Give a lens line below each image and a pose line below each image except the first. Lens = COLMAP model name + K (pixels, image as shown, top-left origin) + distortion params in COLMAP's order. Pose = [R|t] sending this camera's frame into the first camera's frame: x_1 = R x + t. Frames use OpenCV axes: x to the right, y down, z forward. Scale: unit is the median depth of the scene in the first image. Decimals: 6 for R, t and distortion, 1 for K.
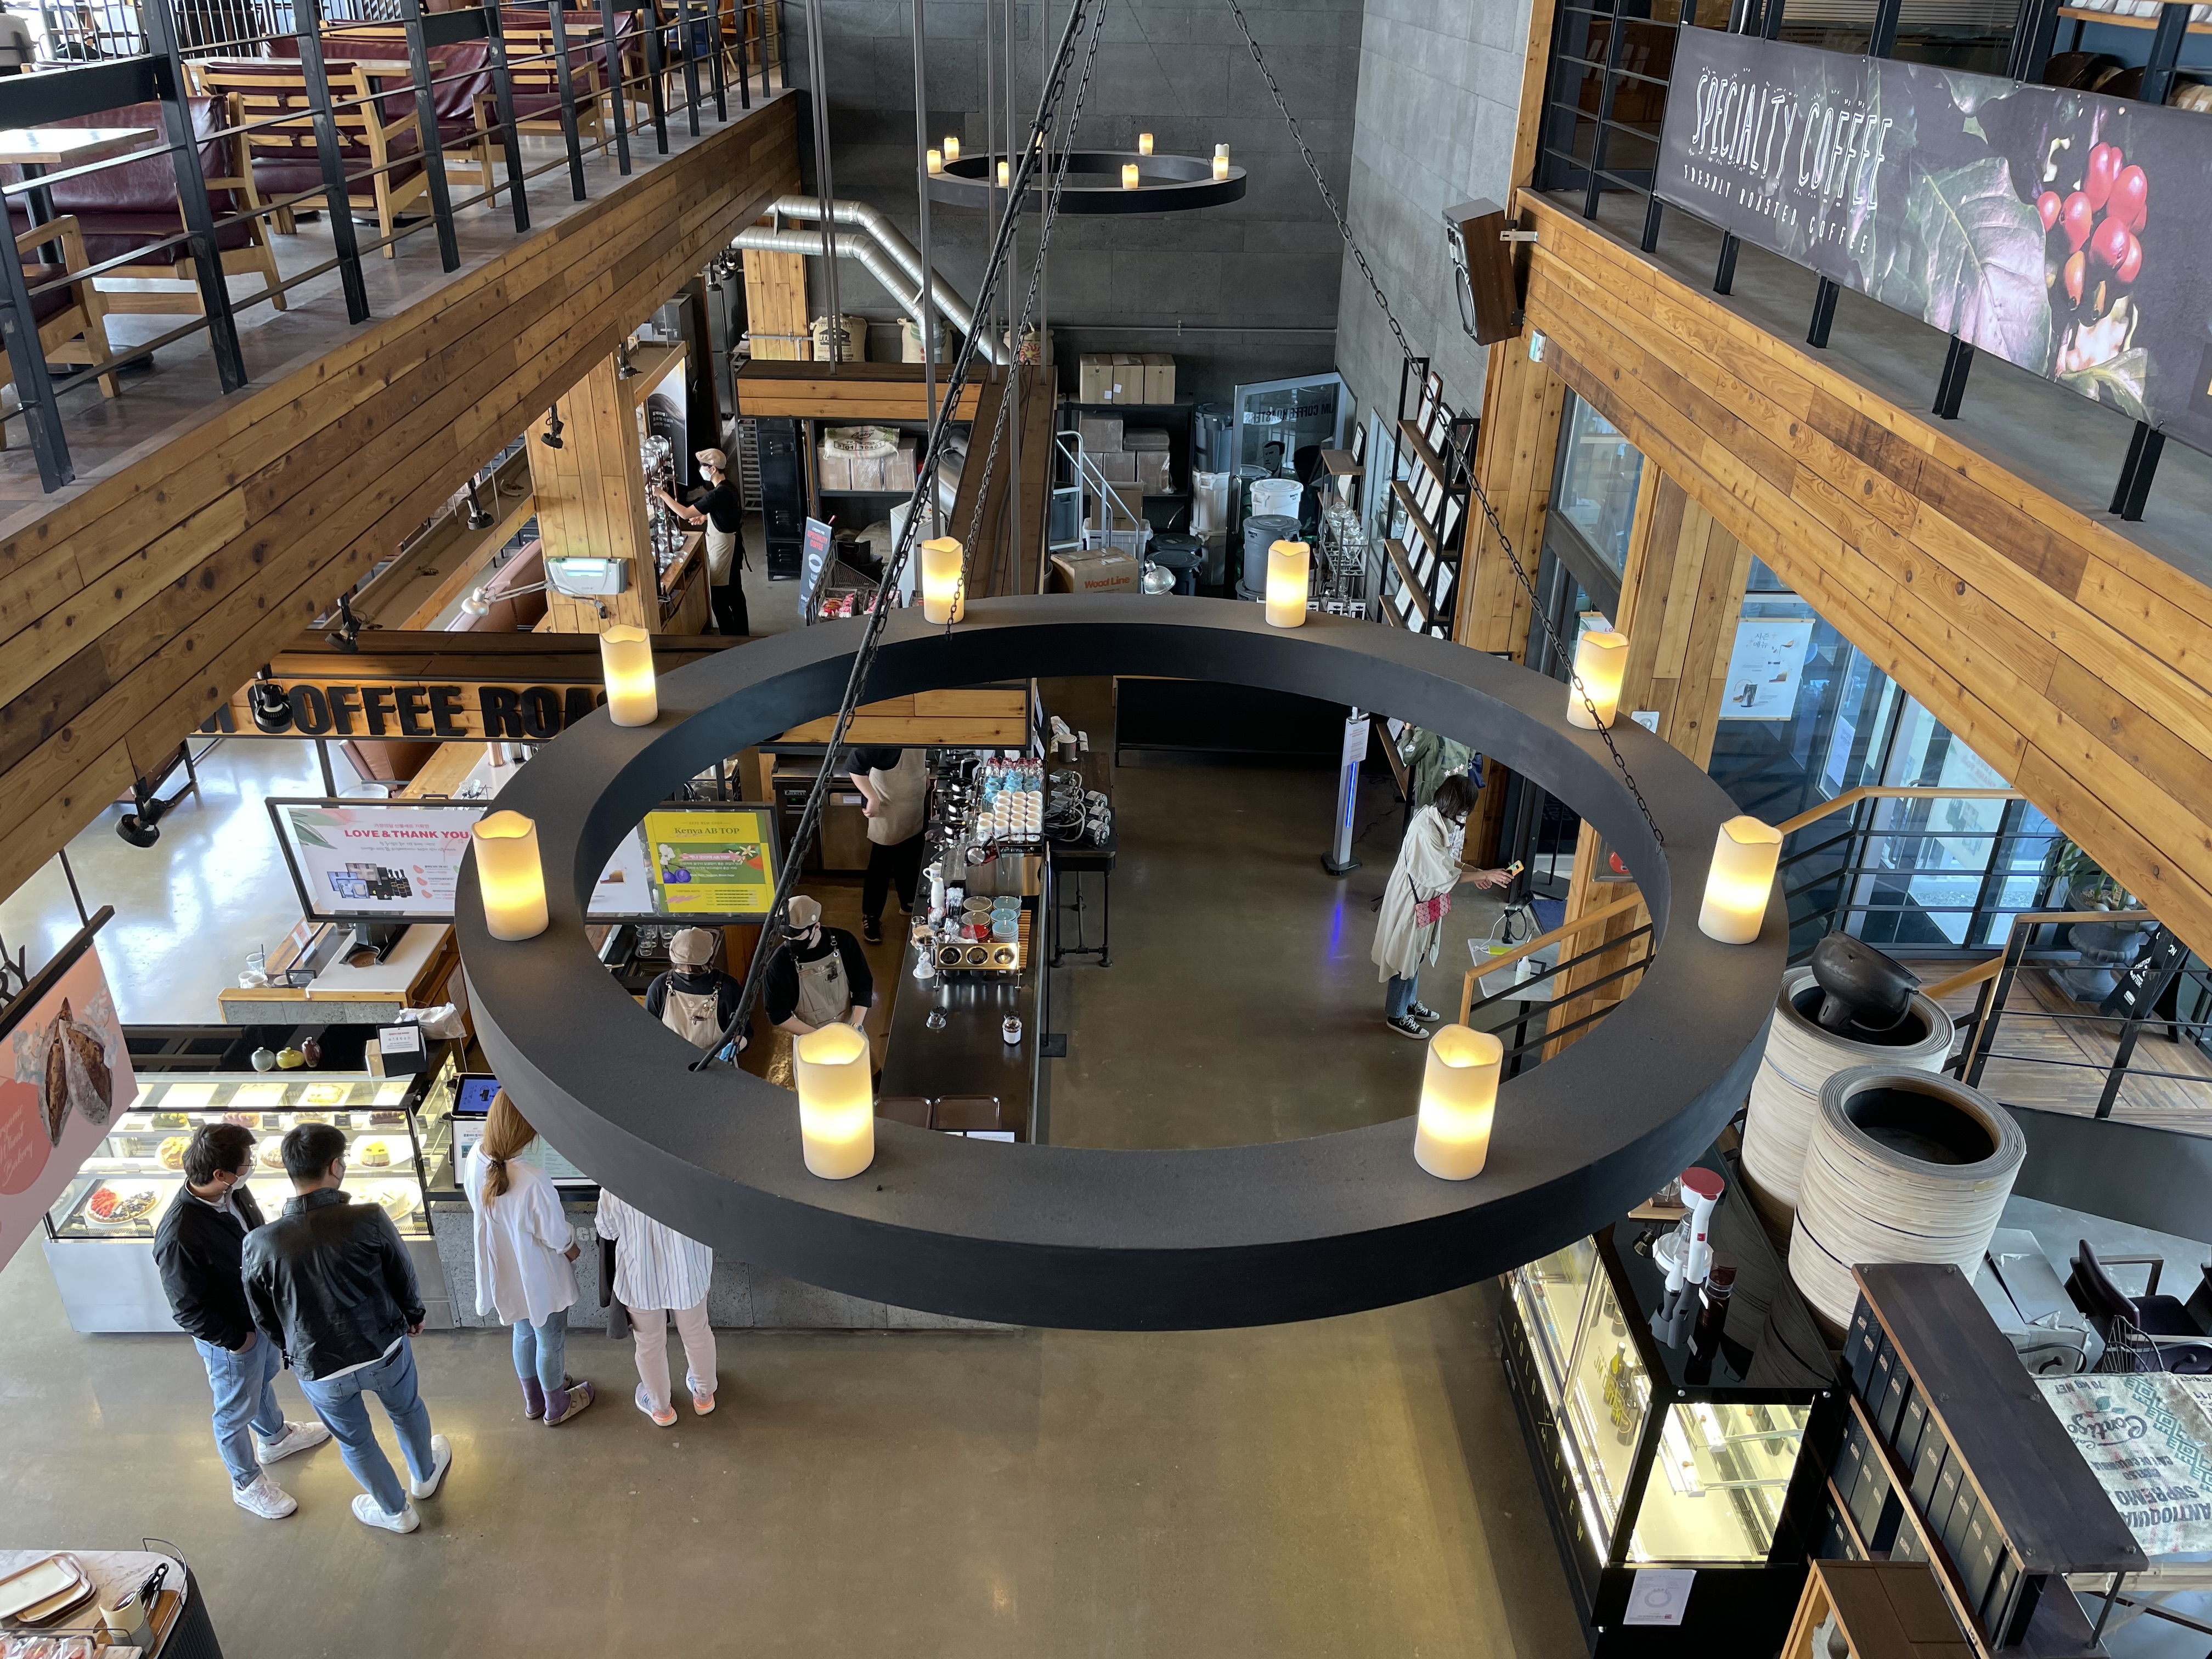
lens RADIAL K [[1671.2, 0, 1108.8], [0, 1671.2, 828.9], [0, 0, 1]] dist [0.062610, -0.086735]
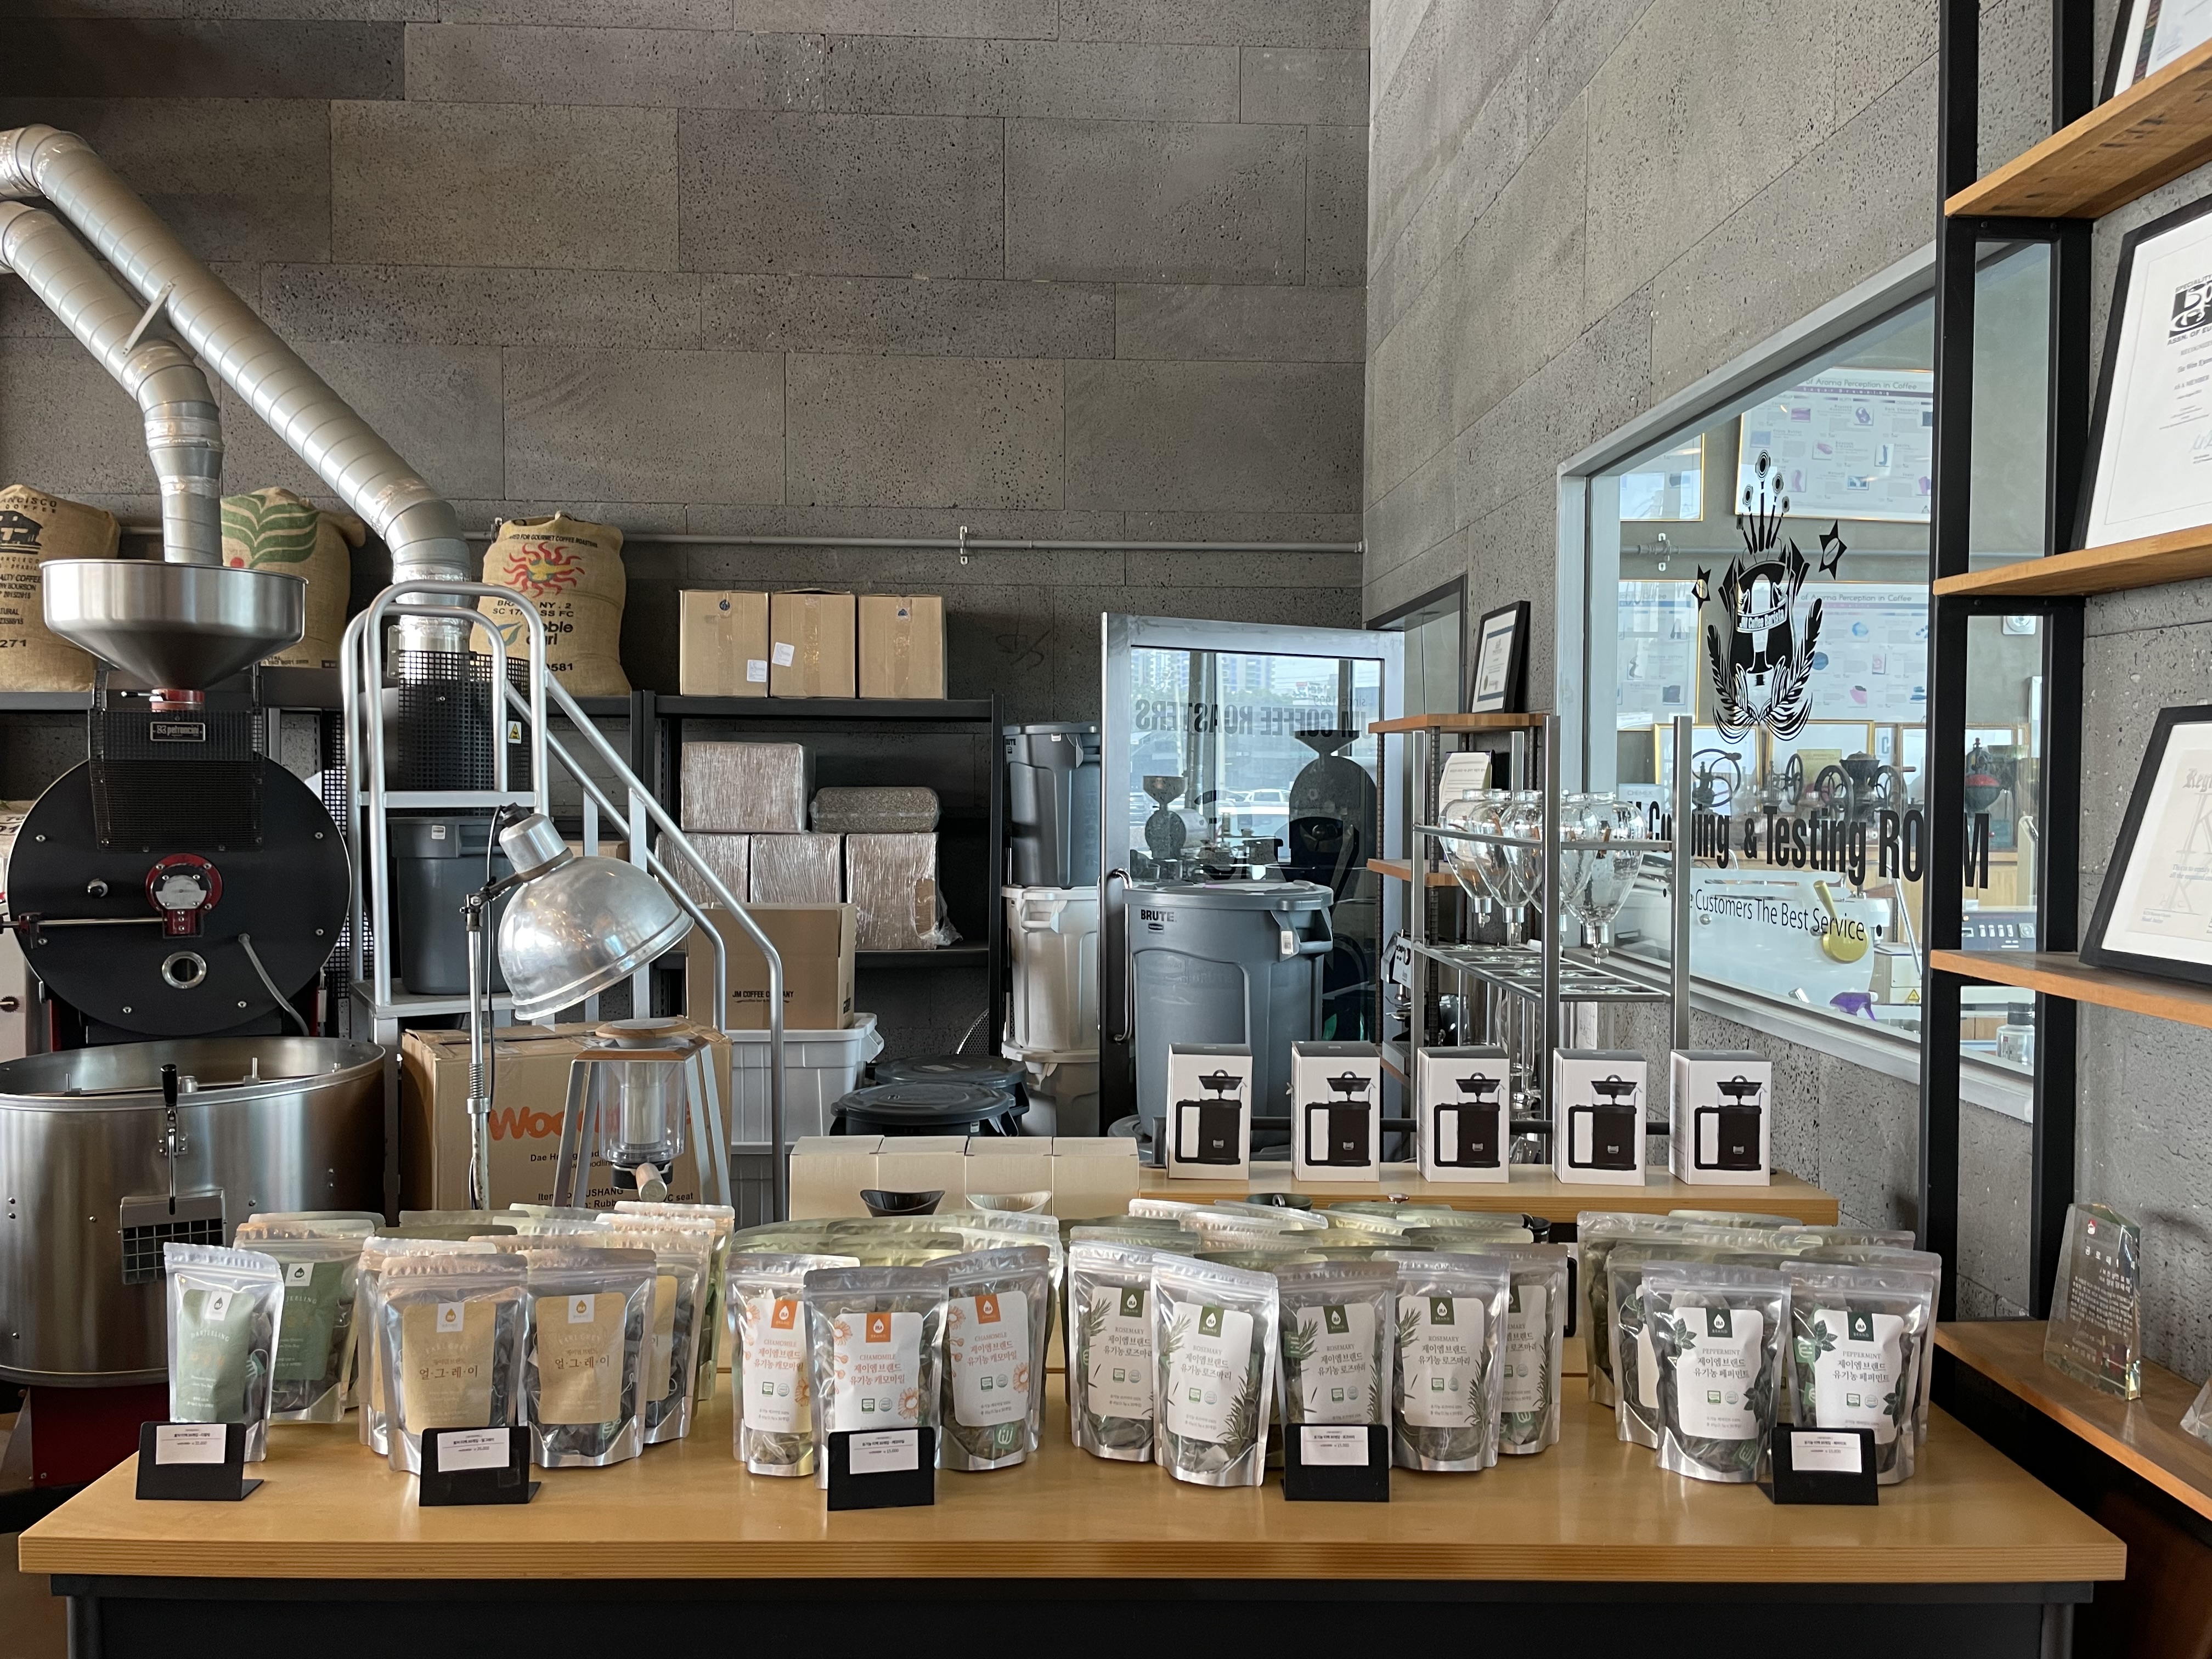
lens RADIAL K [[1671.2, 0, 1117.2], [0, 1671.2, 828.1], [0, 0, 1]] dist [0.062610, -0.086735]
pose [[0.999217, -0.018172, 0.035138, 0.064038], [0.031519, 0.902476, -0.429585, -0.070147], [-0.023905, 0.430356, 0.902343, 0.686608]]
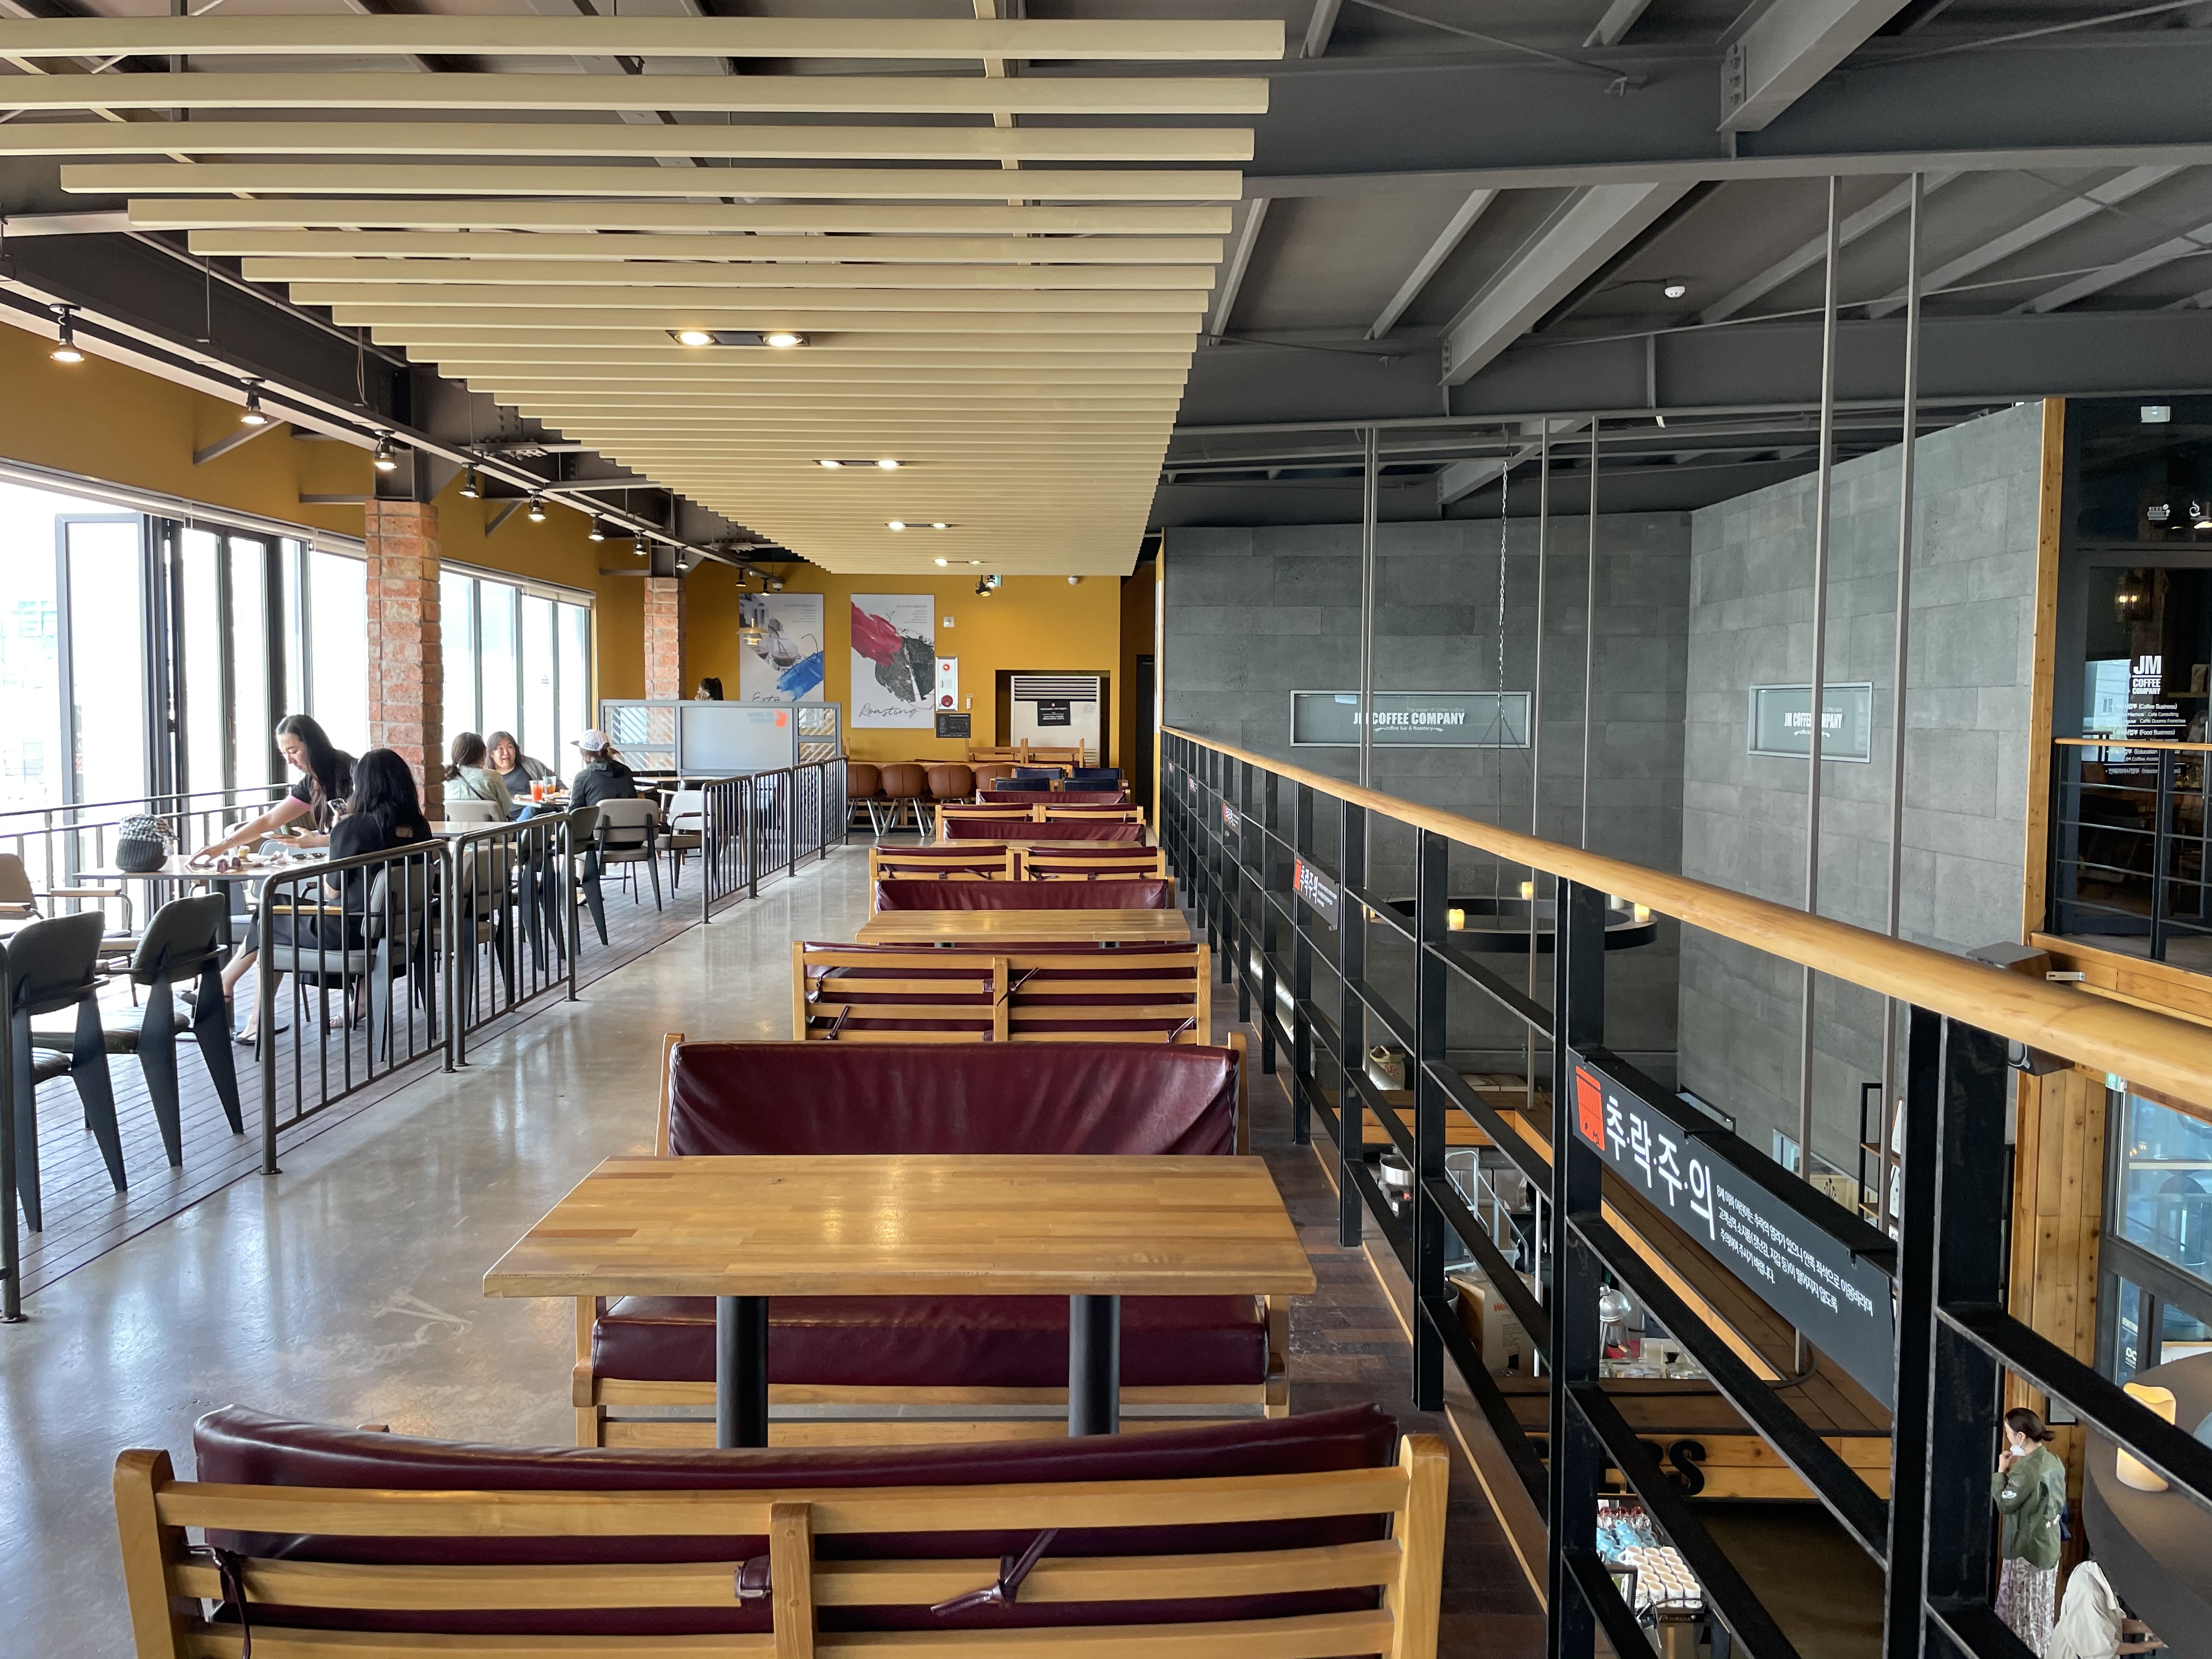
lens RADIAL K [[1671.2, 0, 1099.9], [0, 1671.2, 827.6], [0, 0, 1]] dist [0.062610, -0.086735]
pose [[0.999255, -0.015196, -0.035480, -0.191466], [-0.000391, 0.915206, -0.402985, -0.006093], [0.038595, 0.402699, 0.914519, -0.017160]]
